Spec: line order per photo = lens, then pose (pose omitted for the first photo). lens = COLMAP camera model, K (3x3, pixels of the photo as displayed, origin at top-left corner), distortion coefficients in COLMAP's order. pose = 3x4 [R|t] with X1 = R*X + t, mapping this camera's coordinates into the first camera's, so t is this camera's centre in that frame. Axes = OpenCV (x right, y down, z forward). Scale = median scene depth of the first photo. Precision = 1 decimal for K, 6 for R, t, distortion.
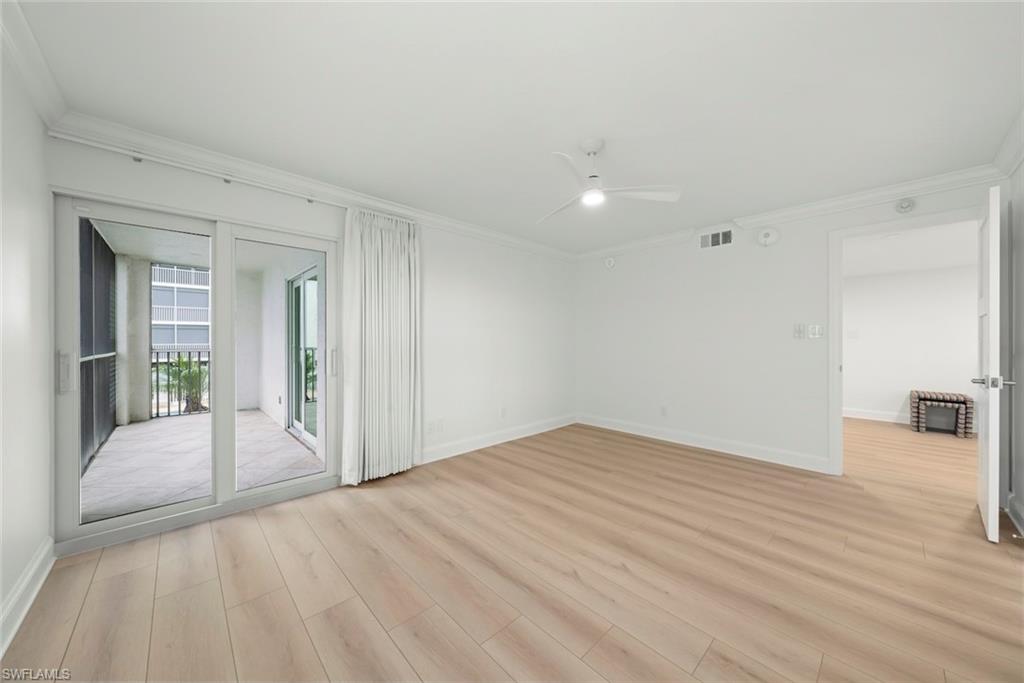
lens RADIAL K [[359.5, 0, 512.9], [0, 359.5, 347.8], [0, 0, 1]] dist [0.007343, 0.000190]
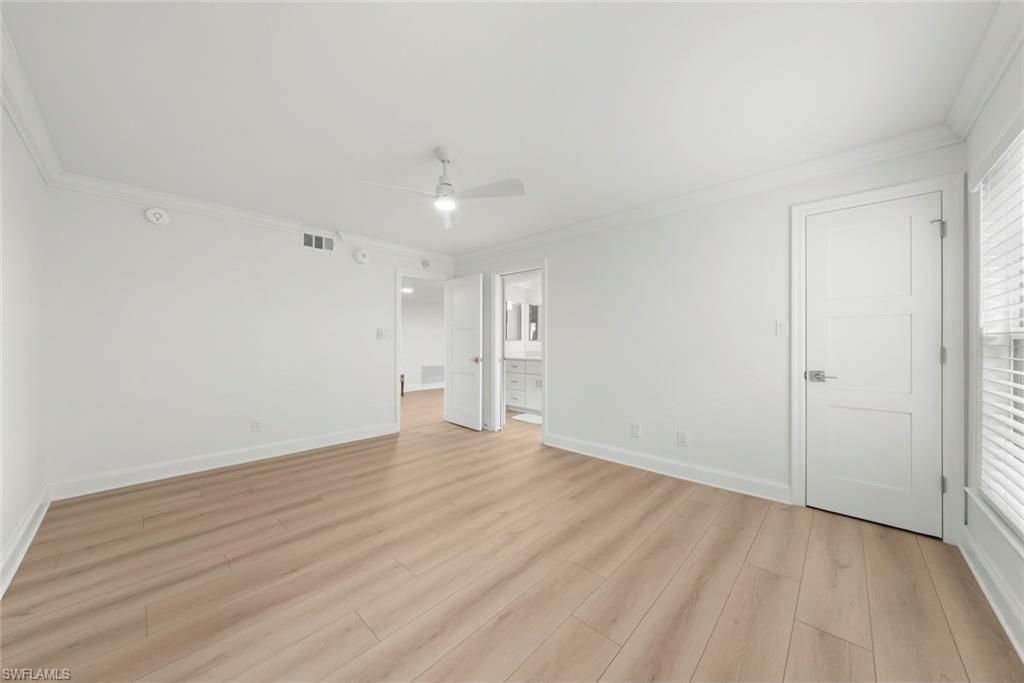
lens RADIAL K [[359.5, 0, 507.9], [0, 359.5, 345.2], [0, 0, 1]] dist [0.007343, 0.000190]
pose [[-0.066487, -0.005344, 0.997773, -0.578310], [0.013469, 0.999890, 0.006253, -0.006719], [-0.997696, 0.013855, -0.066407, 0.613813]]
